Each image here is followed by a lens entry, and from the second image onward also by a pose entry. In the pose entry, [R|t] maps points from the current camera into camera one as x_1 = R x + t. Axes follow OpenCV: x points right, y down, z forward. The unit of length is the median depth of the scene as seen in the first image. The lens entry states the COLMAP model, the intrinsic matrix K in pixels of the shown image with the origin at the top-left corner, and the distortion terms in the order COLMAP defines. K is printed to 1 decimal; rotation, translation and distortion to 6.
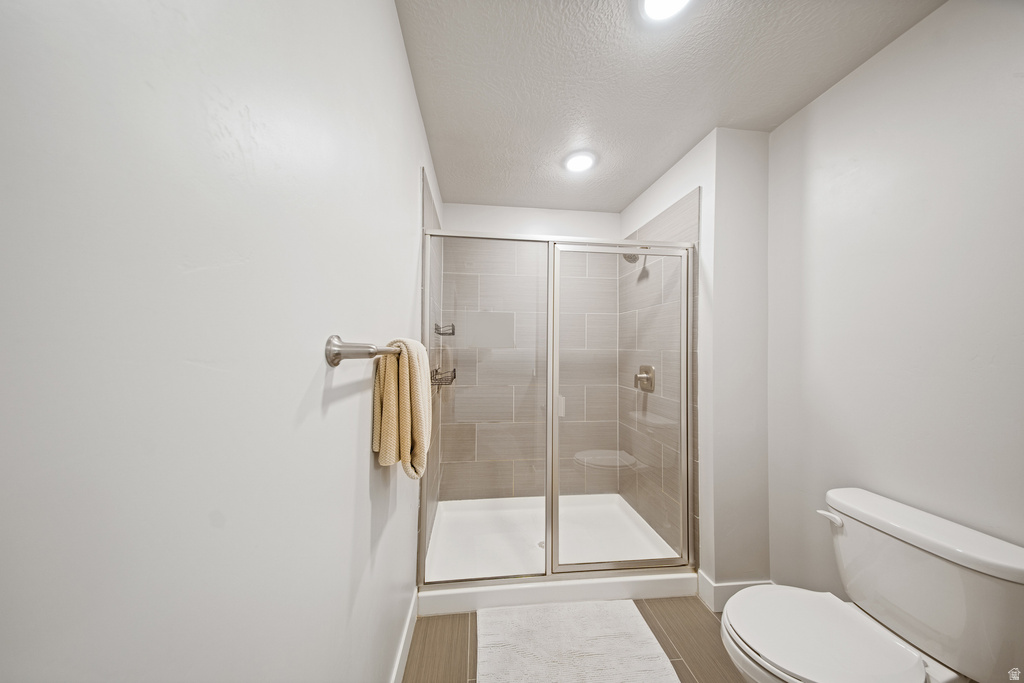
lens RADIAL K [[294.8, 0, 507.7], [0, 294.8, 347.0], [0, 0, 1]] dist [-0.000056, 0.000000]
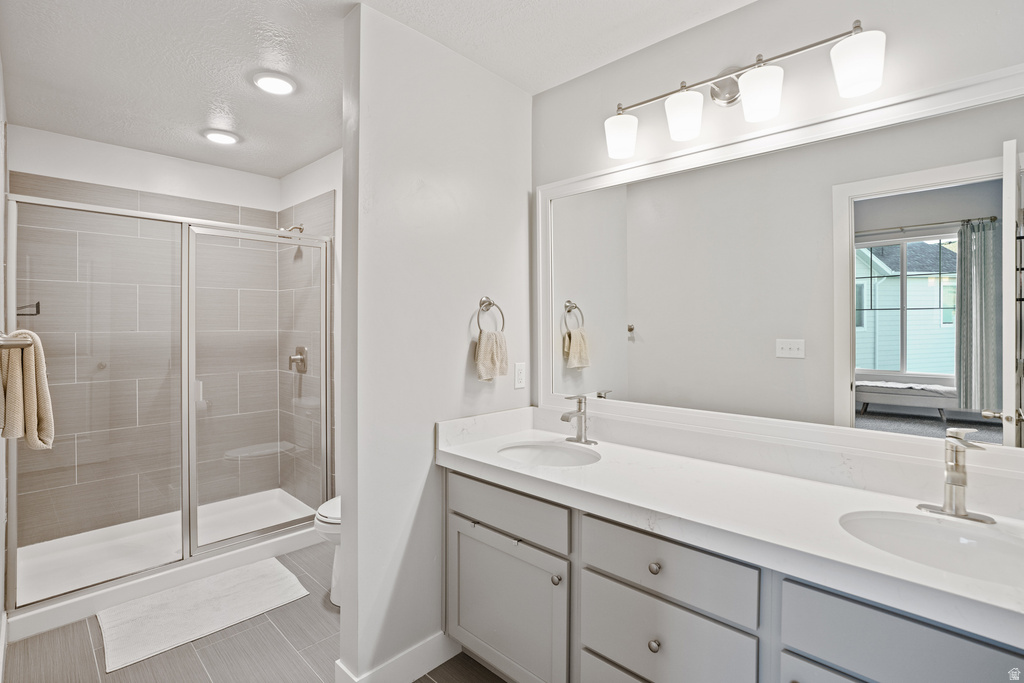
lens RADIAL K [[481.6, 0, 499.5], [0, 481.6, 323.9], [0, 0, 1]] dist [-0.039108, 0.012469]
pose [[0.771500, -0.008885, 0.636167, -0.040216], [0.002806, 0.999940, 0.010562, -0.030768], [-0.636223, -0.006364, 0.771479, -0.705587]]
